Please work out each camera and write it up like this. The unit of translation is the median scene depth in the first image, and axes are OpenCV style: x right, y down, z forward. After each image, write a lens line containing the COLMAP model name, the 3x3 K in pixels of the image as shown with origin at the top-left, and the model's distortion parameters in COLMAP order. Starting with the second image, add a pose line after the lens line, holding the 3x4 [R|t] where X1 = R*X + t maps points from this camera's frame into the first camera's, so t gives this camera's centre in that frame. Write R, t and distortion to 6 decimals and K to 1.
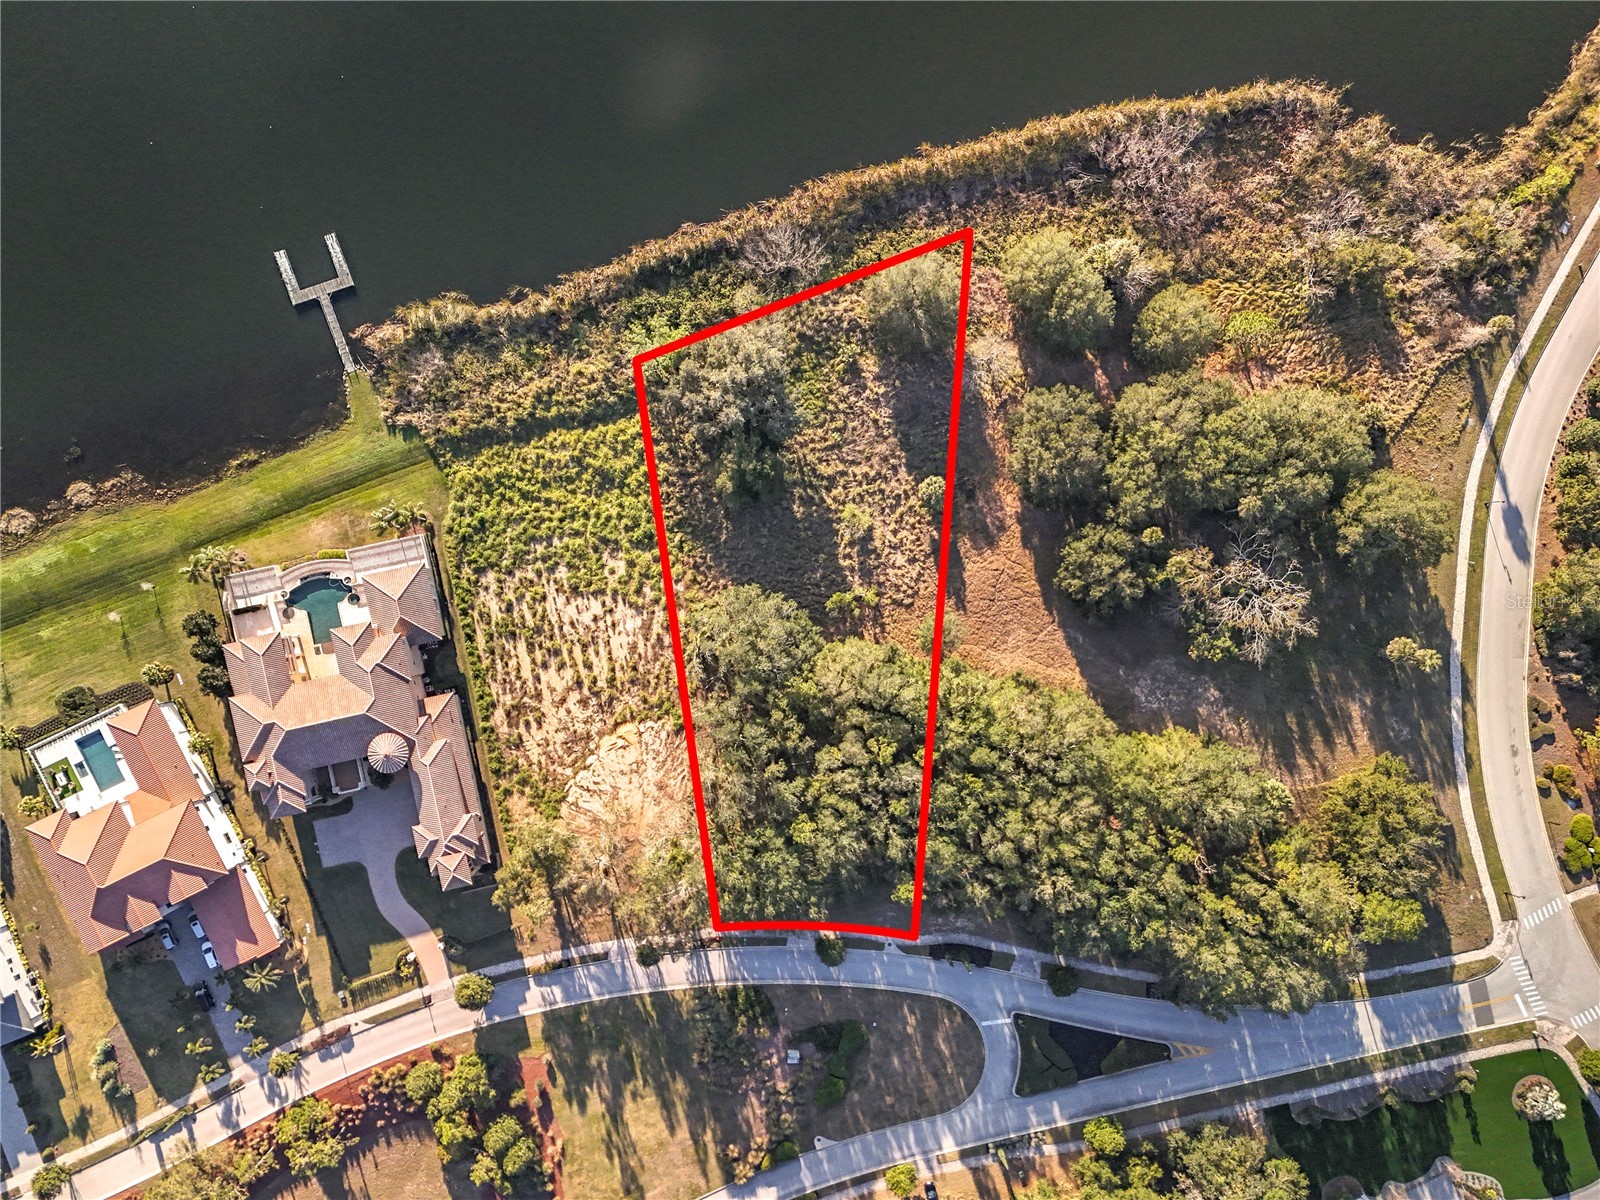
lens RADIAL K [[921.2, 0, 821.8], [0, 921.2, 570.3], [0, 0, 1]] dist [-0.003872, -0.044161]
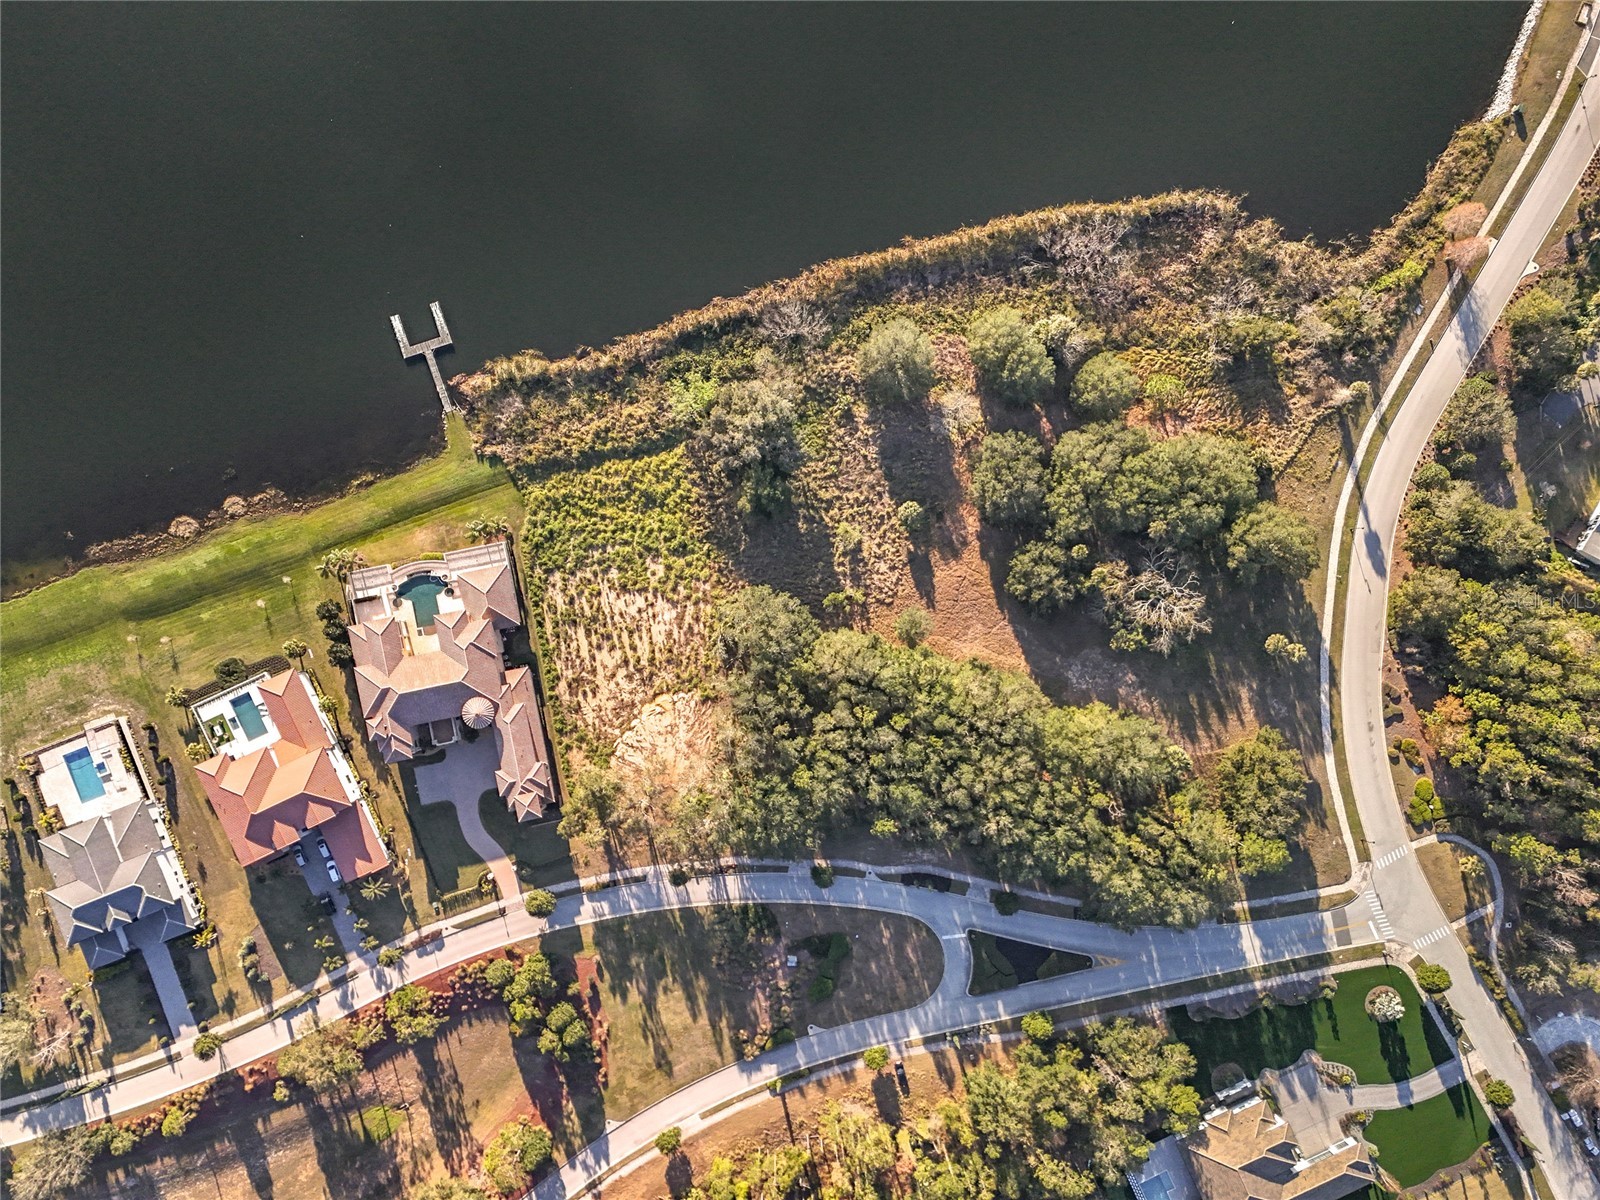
lens RADIAL K [[1246.5, 0, 804.1], [0, 1246.5, 594.5], [0, 0, 1]] dist [0.077446, -0.042039]
pose [[0.999811, 0.014948, -0.012399, -0.000683], [-0.014745, 0.999759, 0.016289, -0.000754], [0.012639, -0.016104, 0.999790, -0.734094]]
